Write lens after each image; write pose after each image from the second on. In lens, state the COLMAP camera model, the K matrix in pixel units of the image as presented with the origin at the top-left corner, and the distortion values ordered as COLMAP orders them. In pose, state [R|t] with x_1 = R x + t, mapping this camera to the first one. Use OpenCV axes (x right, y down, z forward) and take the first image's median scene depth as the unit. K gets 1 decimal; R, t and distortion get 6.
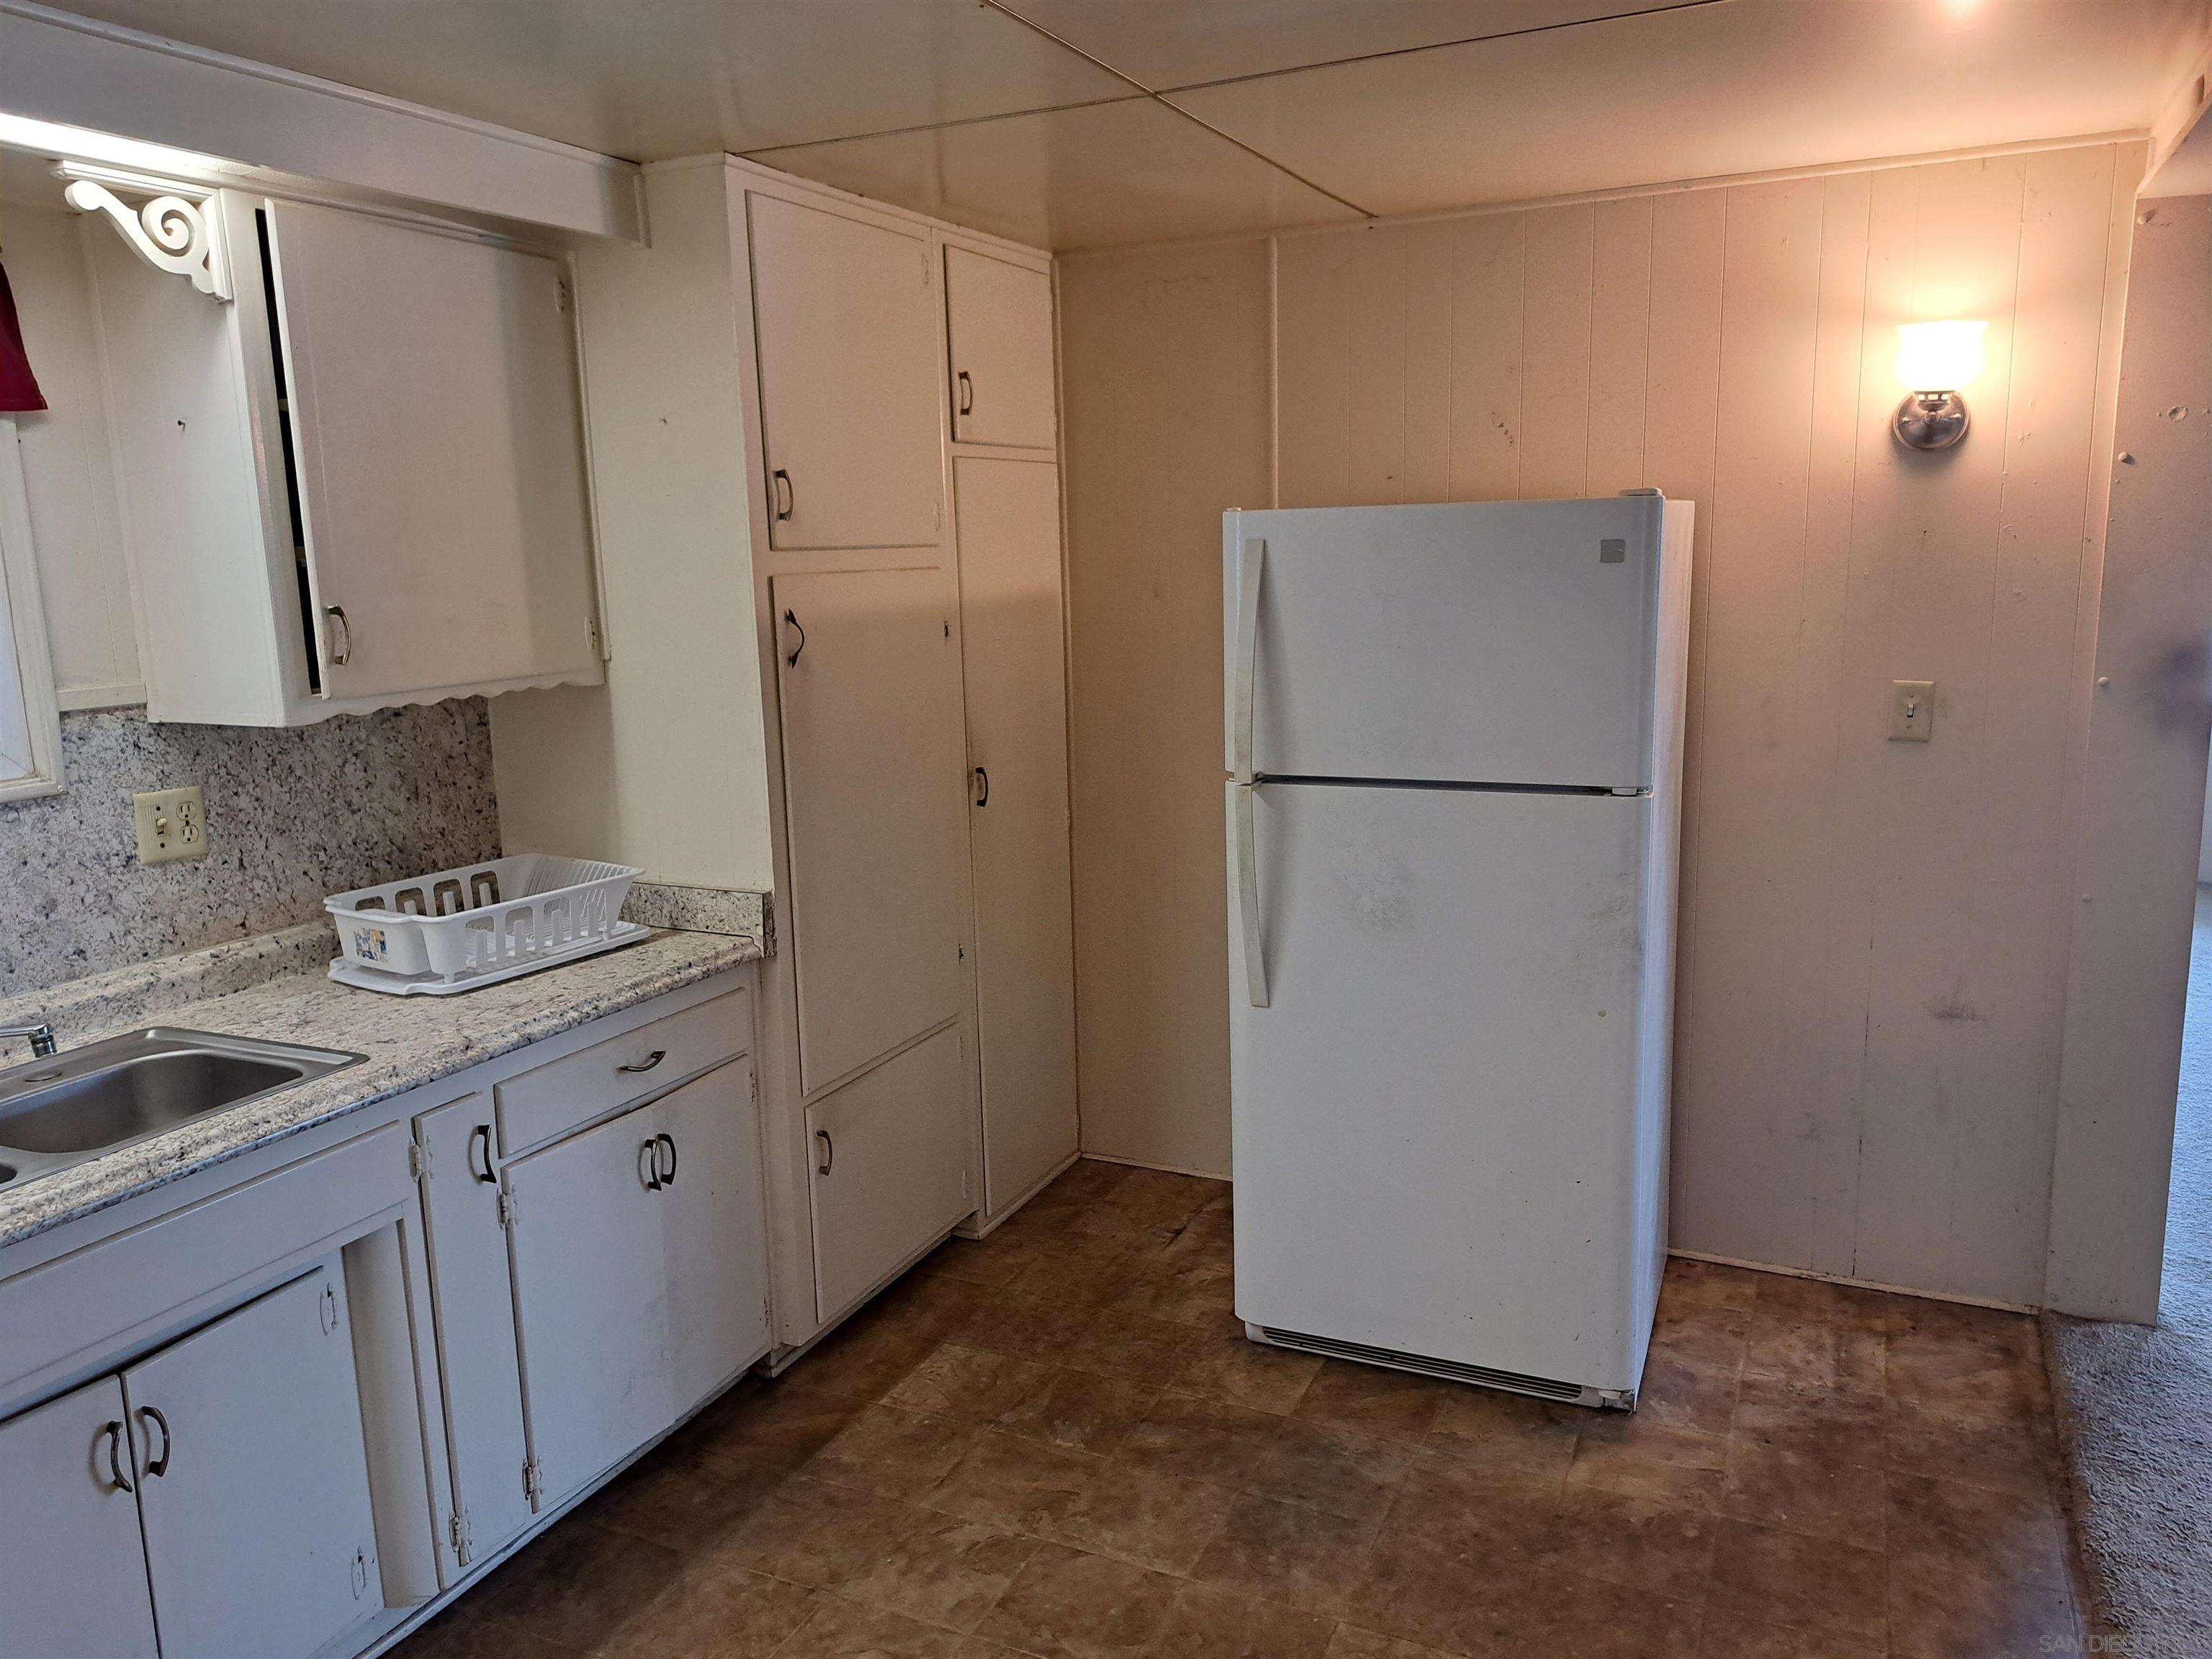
lens RADIAL K [[1577.1, 0, 1116.1], [0, 1577.1, 816.0], [0, 0, 1]] dist [0.062044, -0.052039]
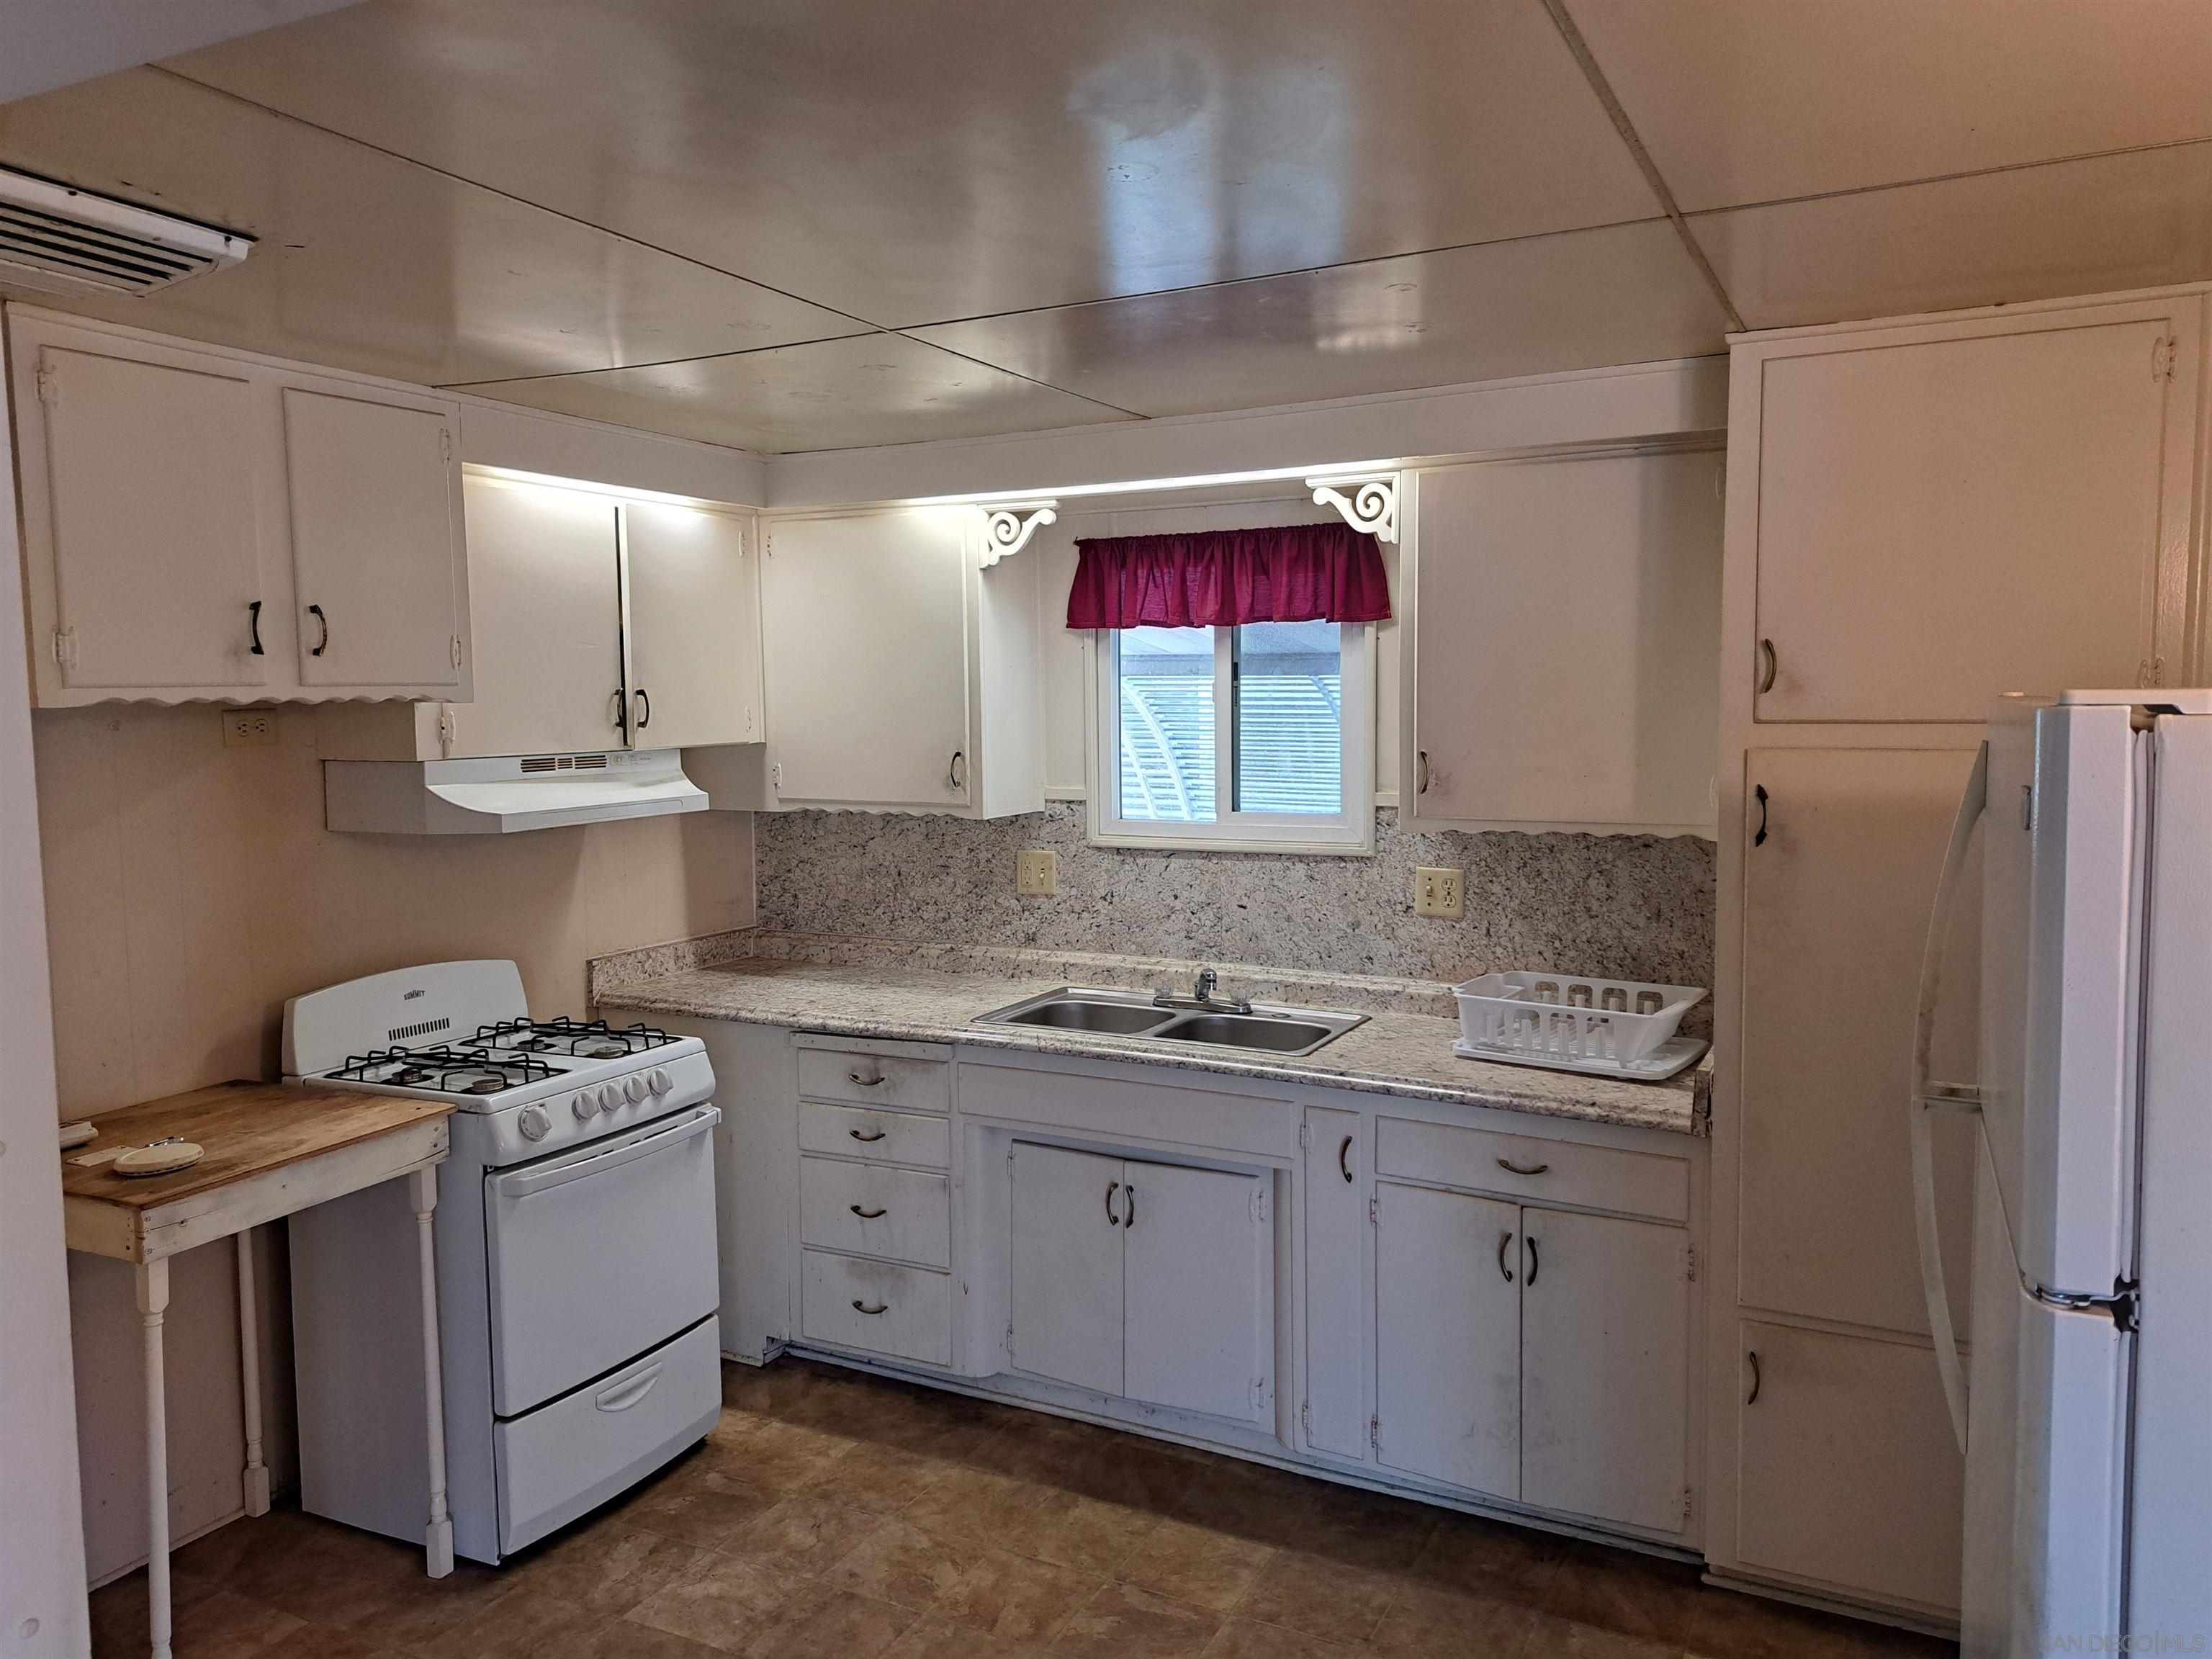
lens RADIAL K [[1577.1, 0, 1123.4], [0, 1577.1, 821.4], [0, 0, 1]] dist [0.062044, -0.052039]
pose [[-0.028280, 0.111263, -0.993388, 0.821608], [-0.166324, 0.979409, 0.114433, -0.170708], [0.985666, 0.168460, -0.009192, 0.702377]]
